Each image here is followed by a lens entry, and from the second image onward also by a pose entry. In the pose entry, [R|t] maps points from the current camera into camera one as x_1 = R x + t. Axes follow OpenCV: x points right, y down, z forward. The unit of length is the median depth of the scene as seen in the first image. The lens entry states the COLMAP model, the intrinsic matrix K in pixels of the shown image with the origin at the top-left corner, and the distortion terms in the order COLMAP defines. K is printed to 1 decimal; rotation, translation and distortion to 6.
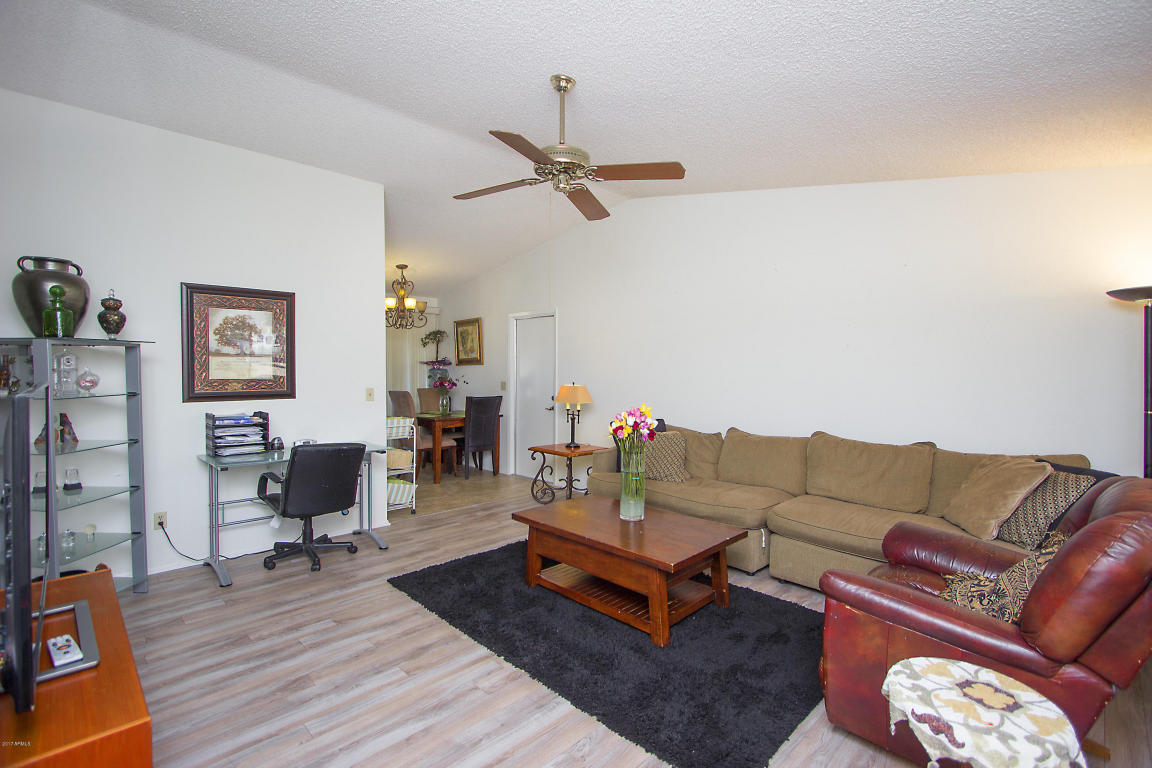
lens RADIAL K [[533.9, 0, 580.1], [0, 533.9, 383.3], [0, 0, 1]] dist [-0.004716, 0.000604]
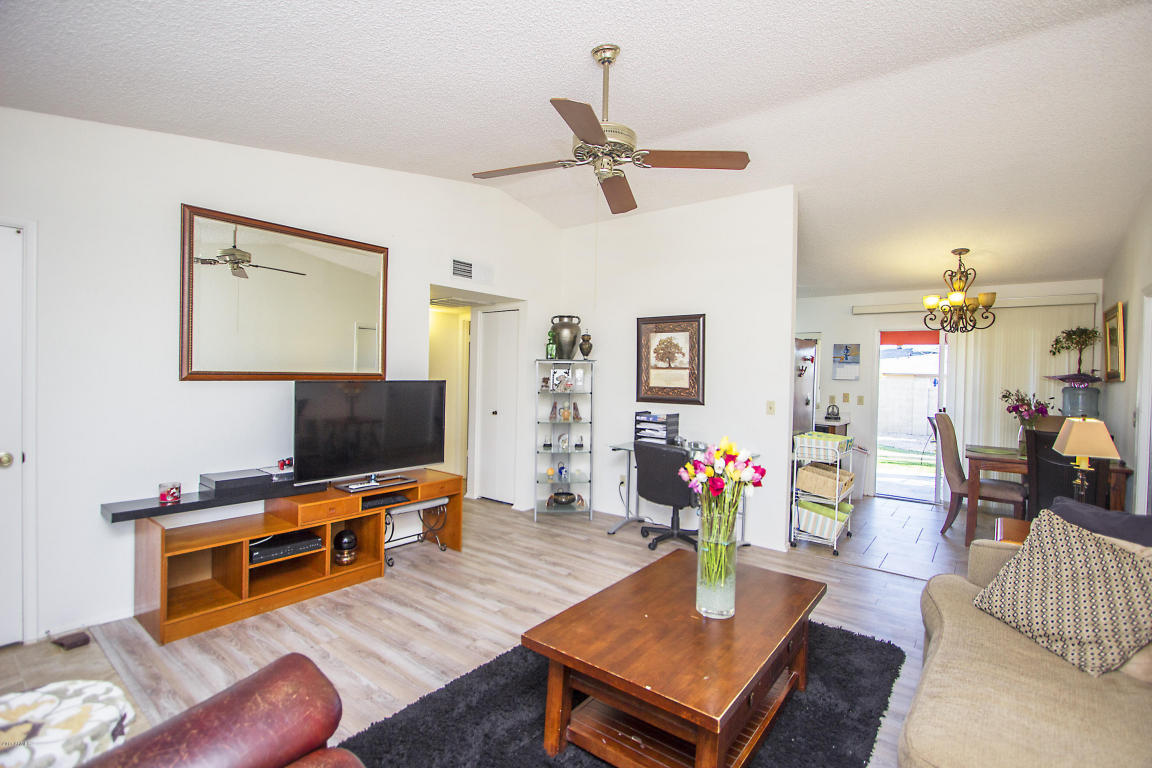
lens RADIAL K [[533.9, 0, 580.1], [0, 533.9, 383.3], [0, 0, 1]] dist [-0.004716, 0.000604]
pose [[0.117540, 0.014614, -0.992961, 0.763653], [-0.047668, 0.998822, 0.009057, -0.022852], [0.991923, 0.046267, 0.118098, 0.796982]]
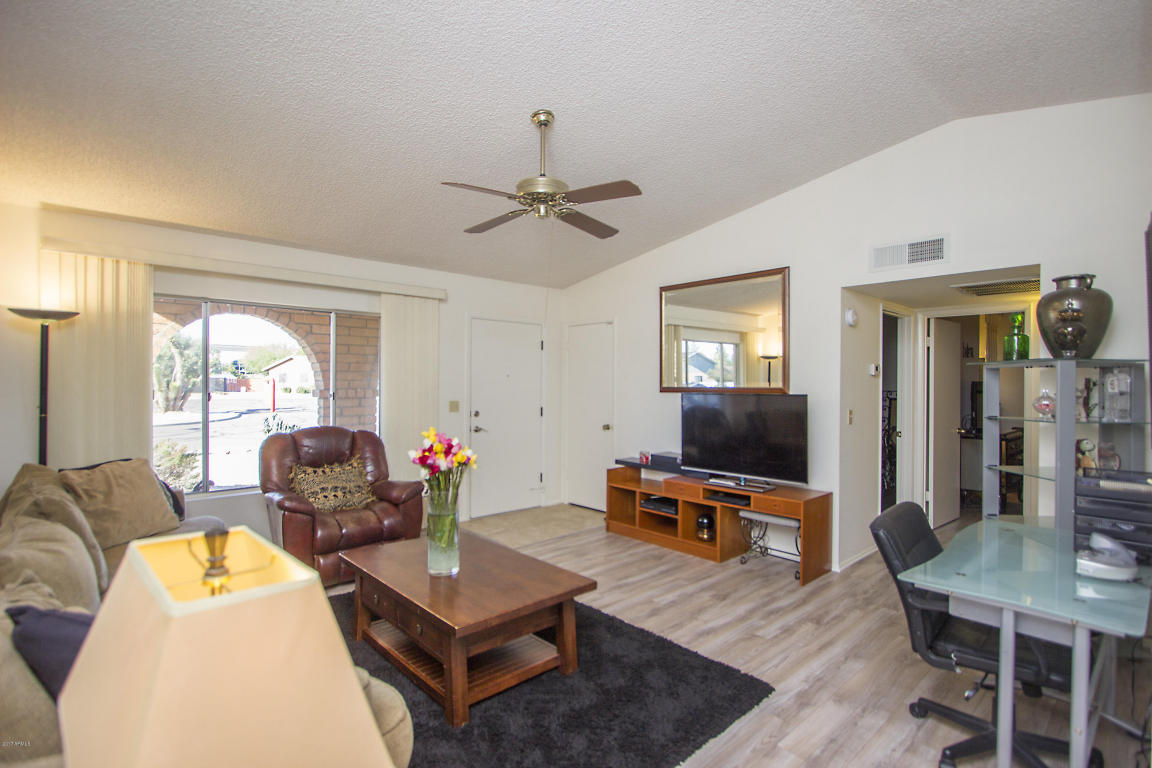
lens RADIAL K [[543.1, 0, 576.0], [0, 543.1, 384.0], [0, 0, 1]] dist [-0.002174, 0.000129]
pose [[-0.998883, -0.012302, 0.045628, -0.141440], [-0.011156, 0.999618, 0.025282, -0.051833], [-0.045922, 0.024745, -0.998639, 1.904284]]
